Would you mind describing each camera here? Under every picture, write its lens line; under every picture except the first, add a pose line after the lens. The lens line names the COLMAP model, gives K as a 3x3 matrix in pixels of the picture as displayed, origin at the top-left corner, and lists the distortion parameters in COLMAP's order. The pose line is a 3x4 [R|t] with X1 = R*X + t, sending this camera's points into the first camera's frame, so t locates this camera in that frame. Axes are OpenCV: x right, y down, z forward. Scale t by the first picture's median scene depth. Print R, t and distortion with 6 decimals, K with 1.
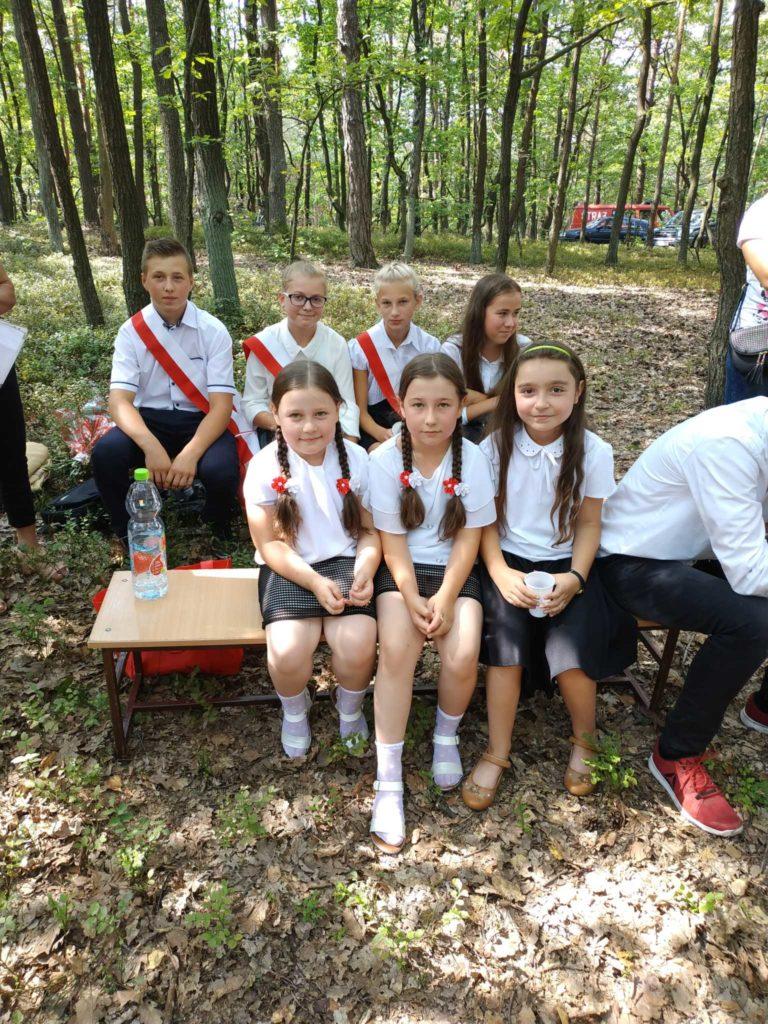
lens RADIAL K [[758.2, 0, 383.3], [0, 758.2, 506.1], [0, 0, 1]] dist [-0.020612, -0.000603]
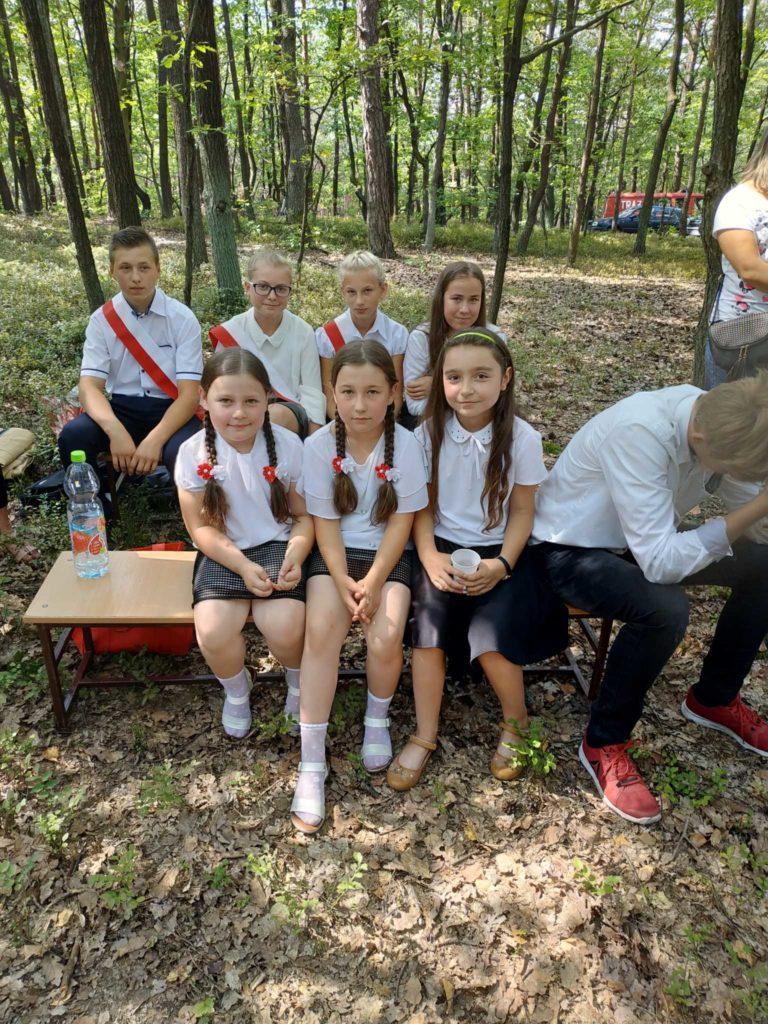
lens RADIAL K [[767.6, 0, 384.0], [0, 767.6, 512.0], [0, 0, 1]] dist [-0.017027, -0.006808]
pose [[0.998920, 0.014196, -0.044236, 0.143810], [-0.013561, 0.999801, 0.014606, 0.012941], [0.044434, -0.013991, 0.998914, -0.025486]]
